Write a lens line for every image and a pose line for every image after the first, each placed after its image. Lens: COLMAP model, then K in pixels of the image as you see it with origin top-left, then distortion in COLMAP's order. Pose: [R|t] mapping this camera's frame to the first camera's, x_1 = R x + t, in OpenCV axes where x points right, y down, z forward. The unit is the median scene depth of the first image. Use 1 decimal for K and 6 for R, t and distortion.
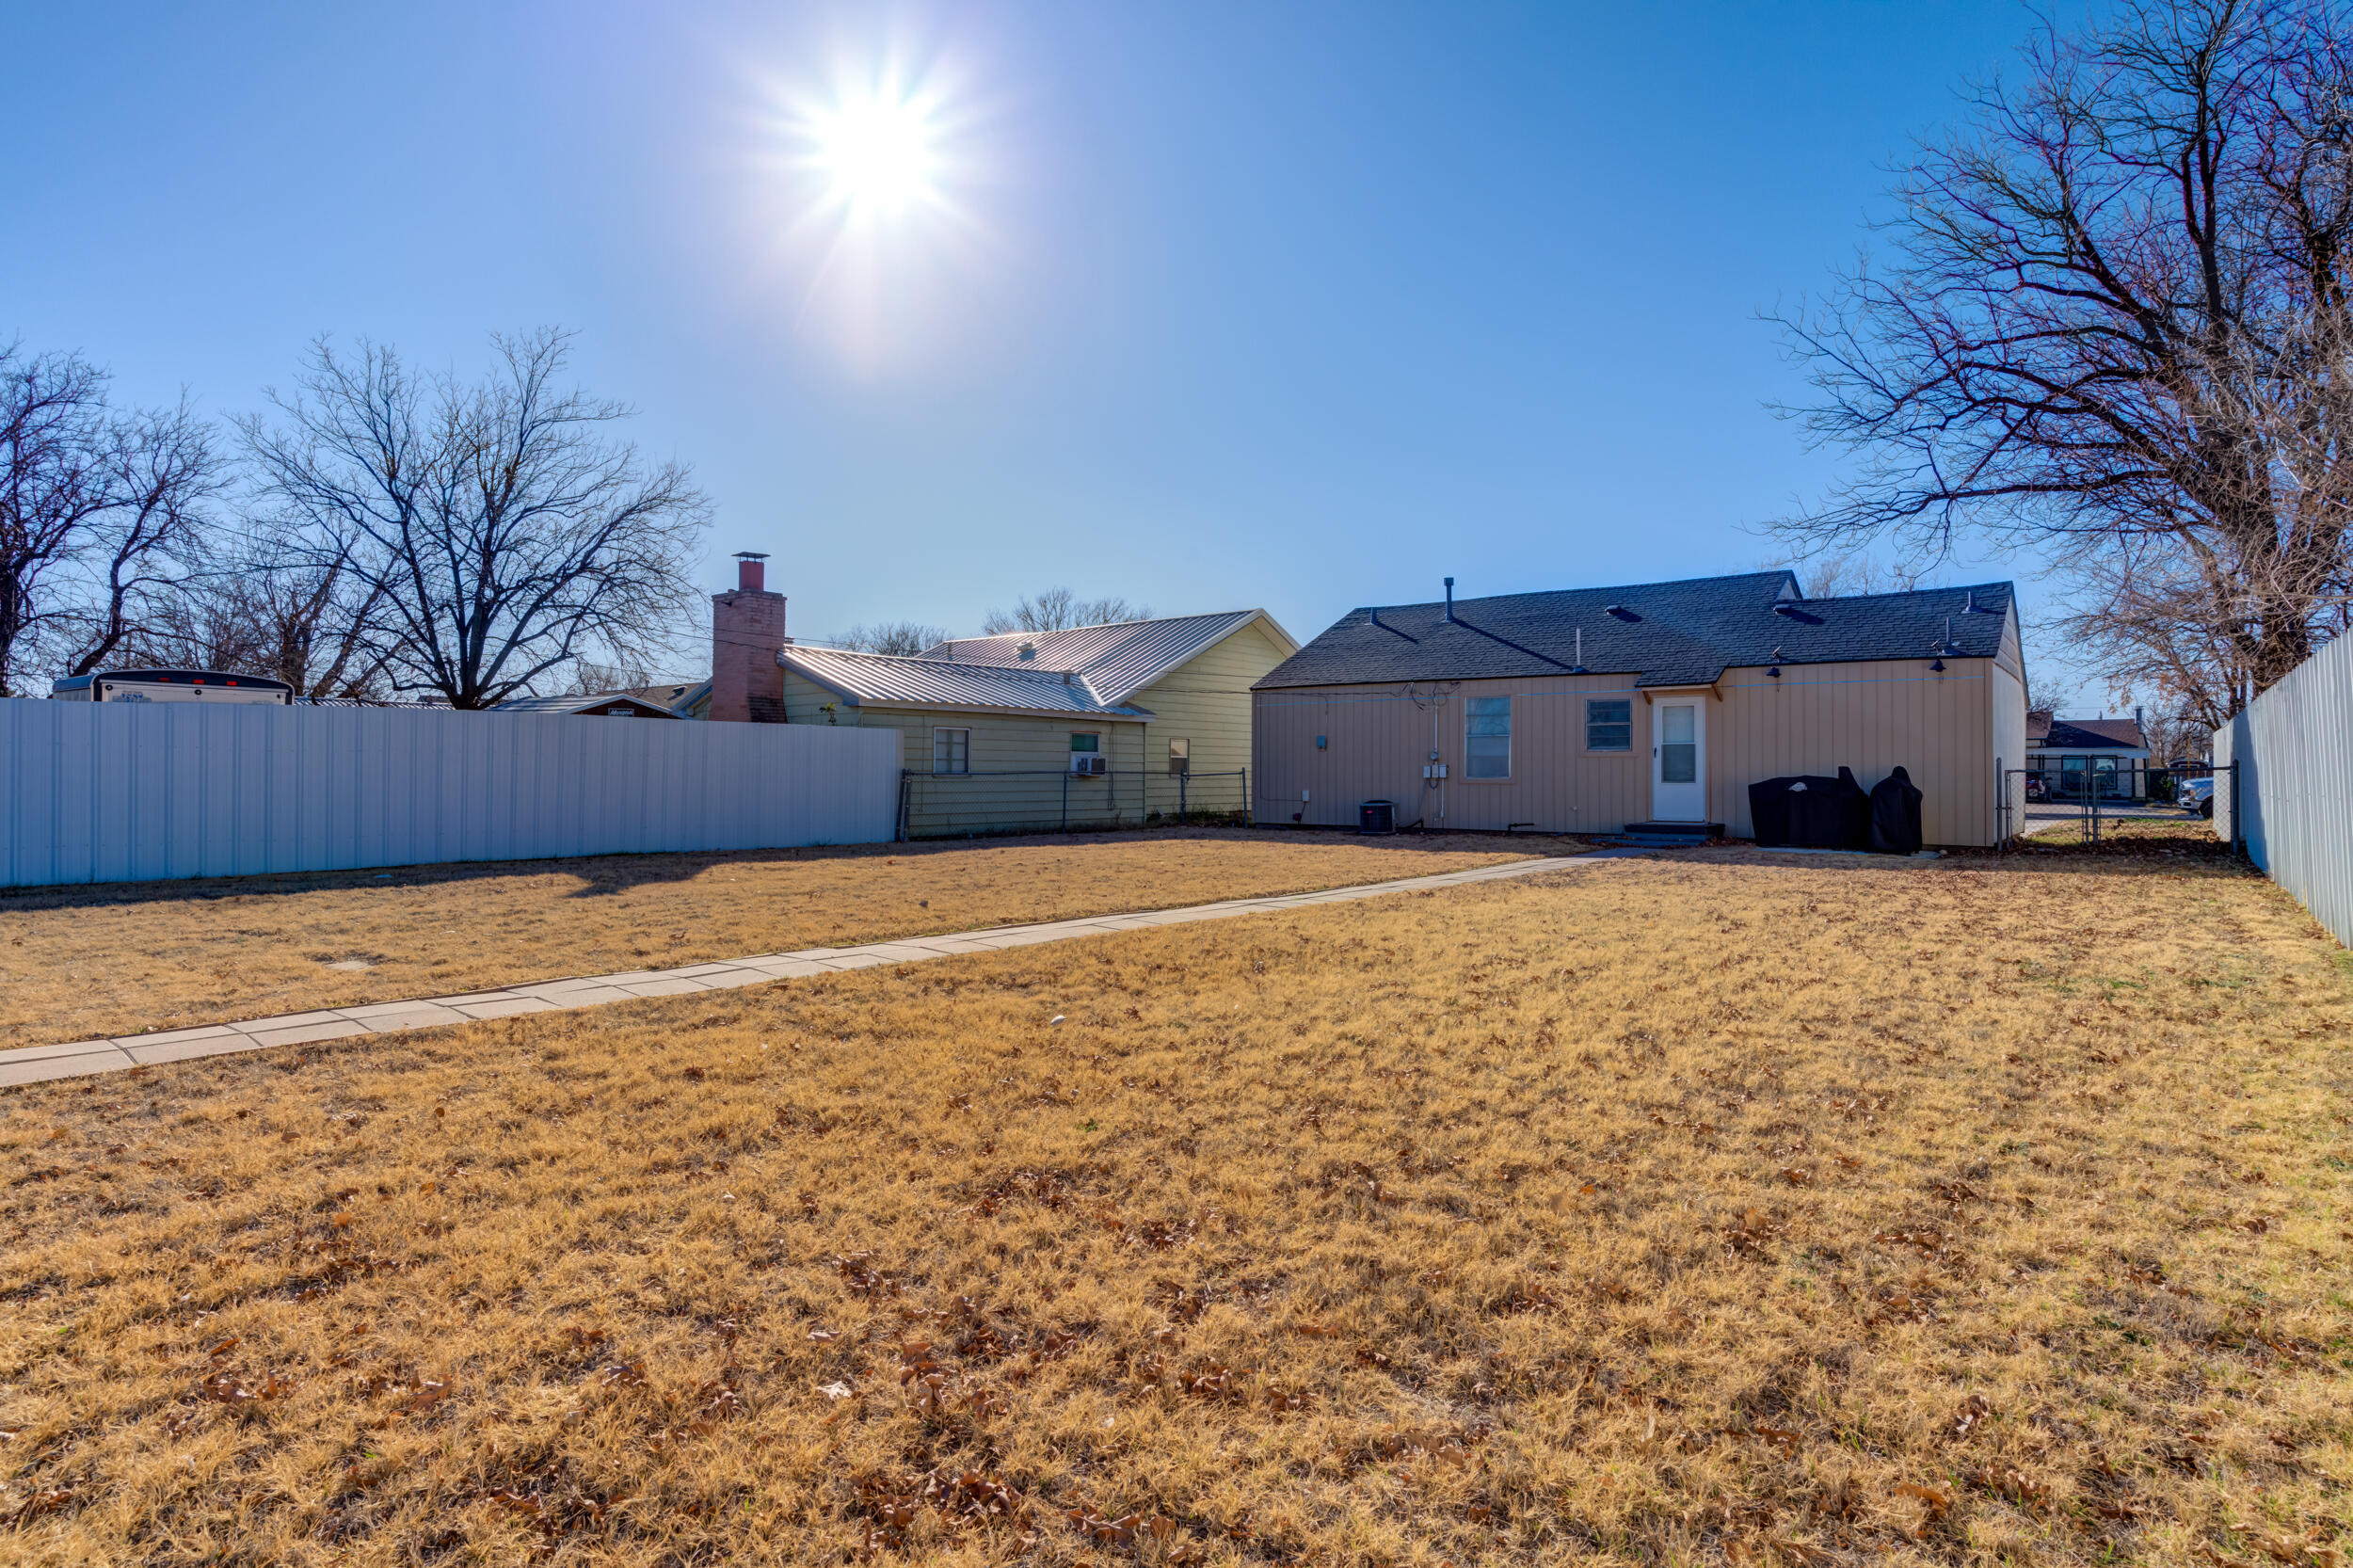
lens RADIAL K [[1231.3, 0, 1173.1], [0, 1231.3, 775.3], [0, 0, 1]] dist [-0.036369, 0.001520]
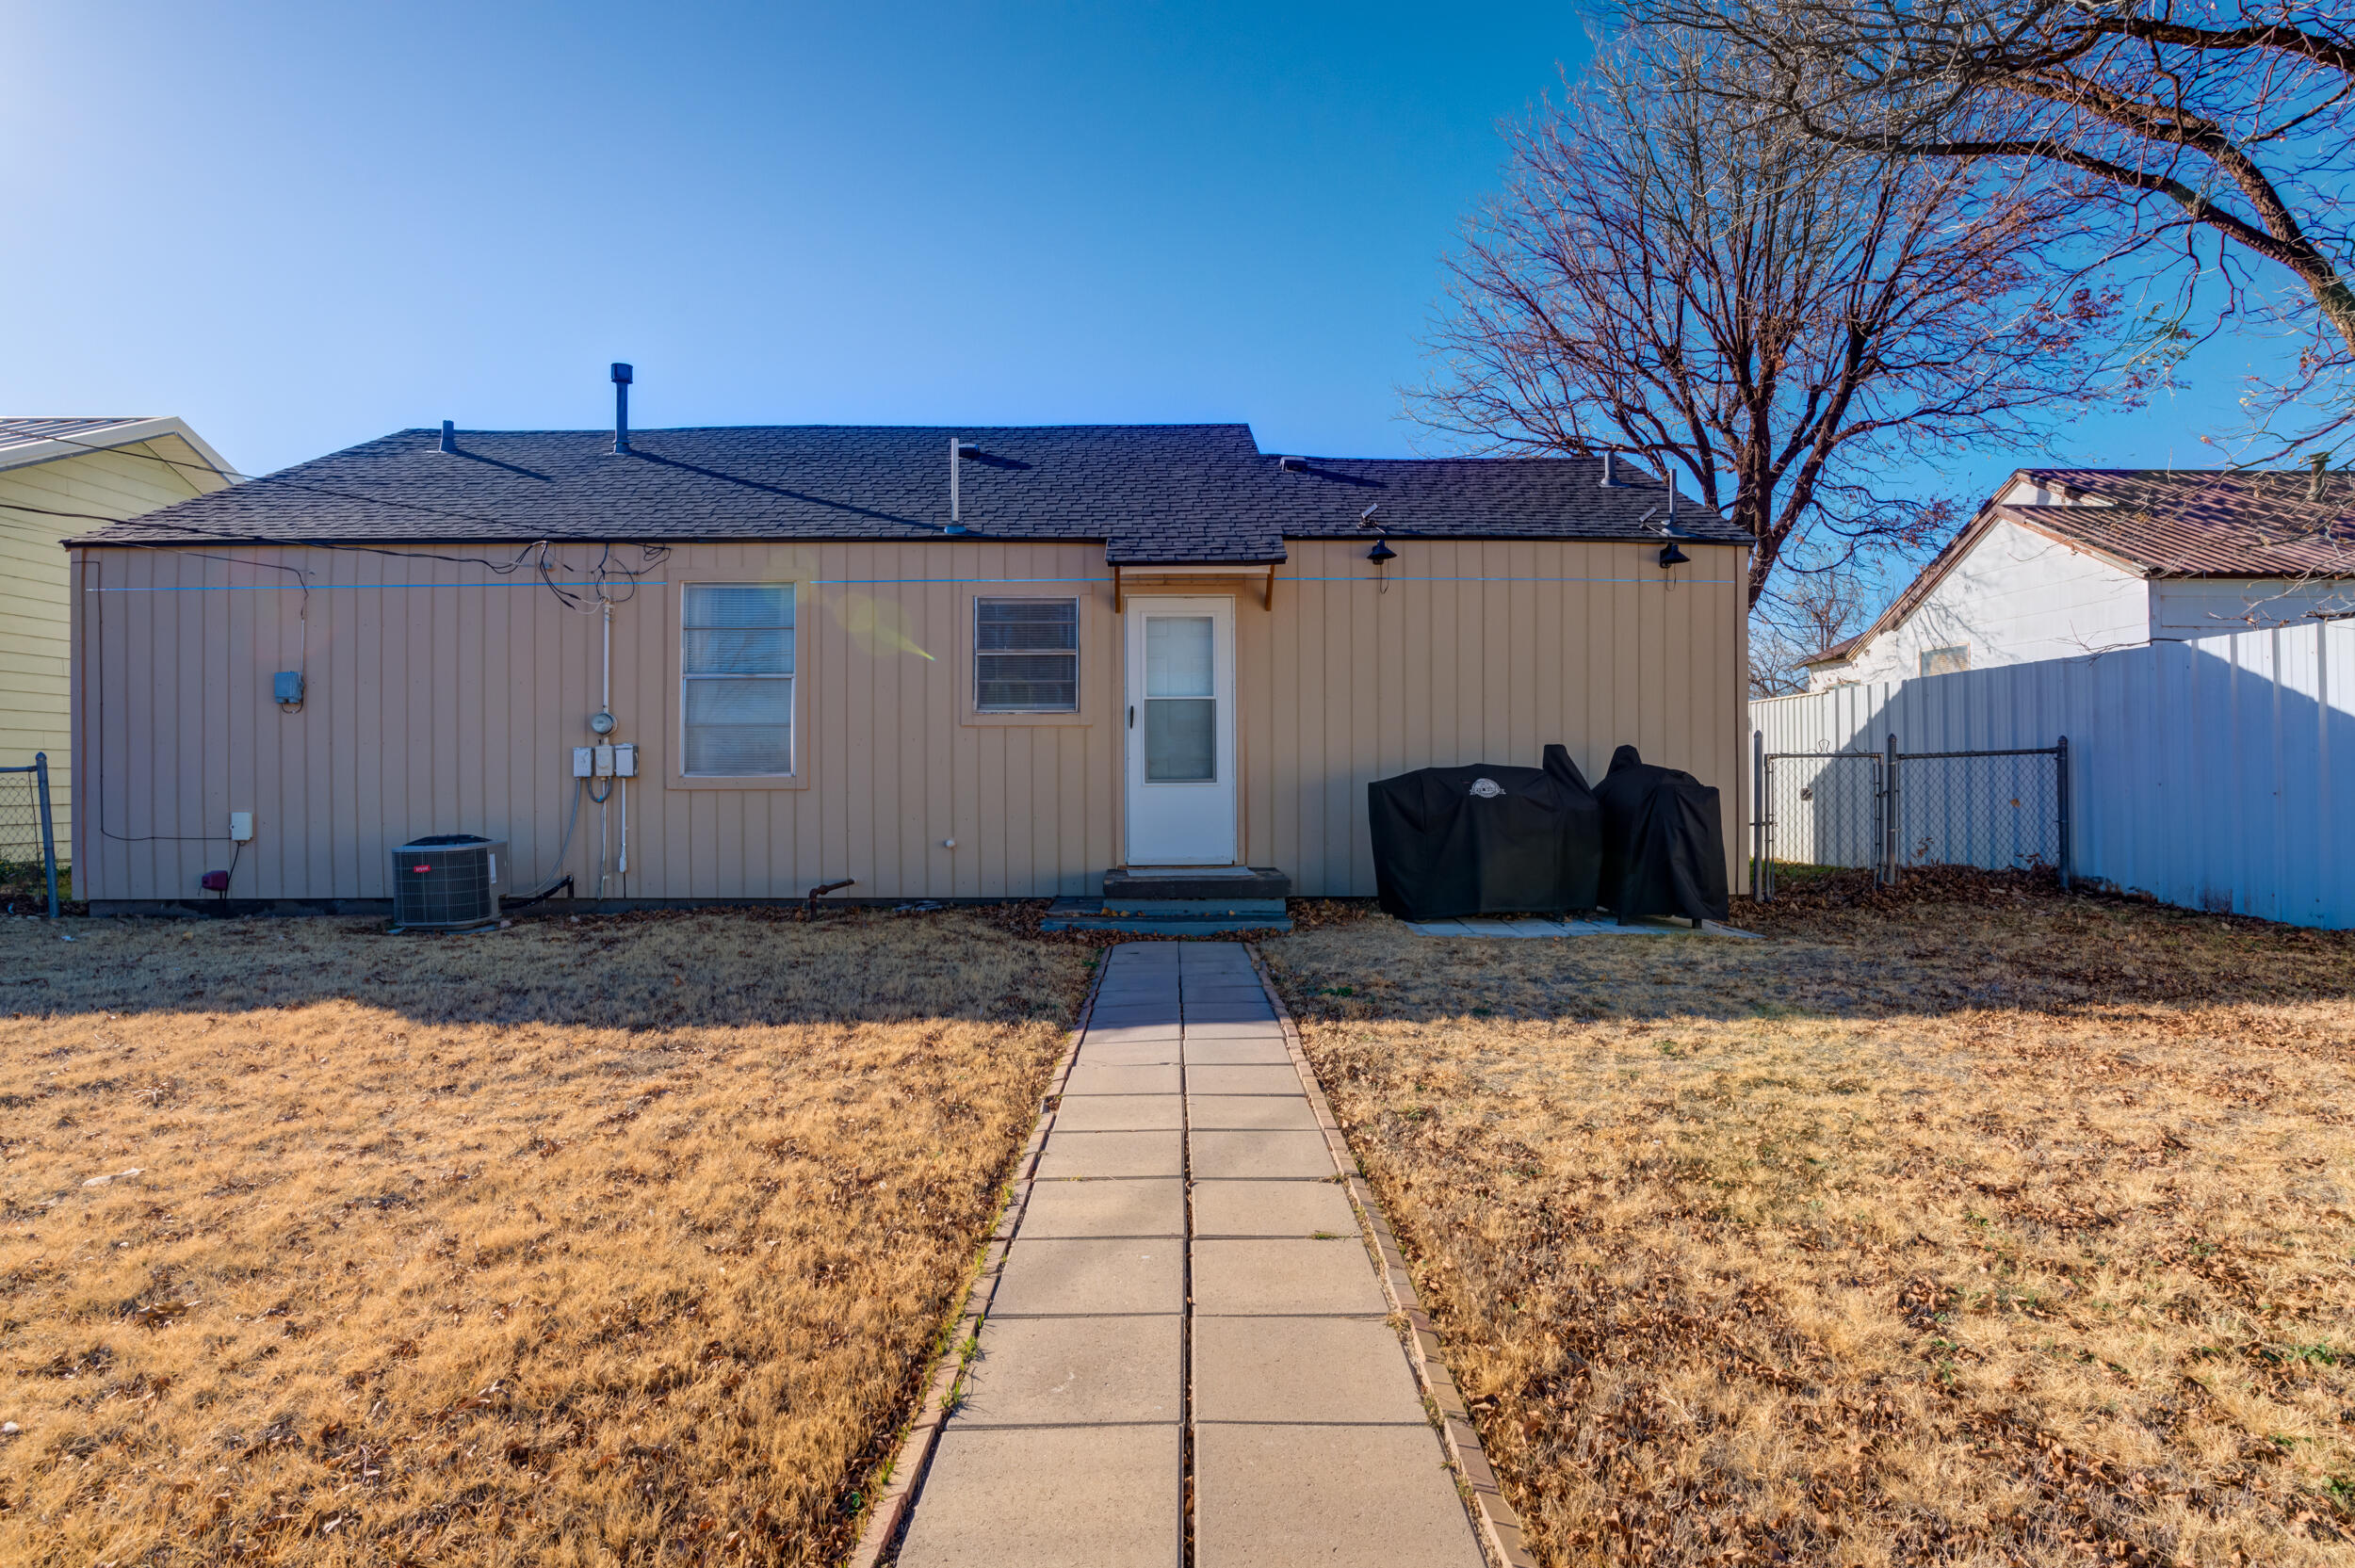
lens RADIAL K [[1232.2, 0, 1184.4], [0, 1232.2, 788.3], [0, 0, 1]] dist [-0.036369, 0.001520]
pose [[0.770843, -0.002259, 0.637021, 0.109177], [0.006038, 0.999975, -0.003759, 0.009347], [-0.636997, 0.006744, 0.770837, 0.598543]]
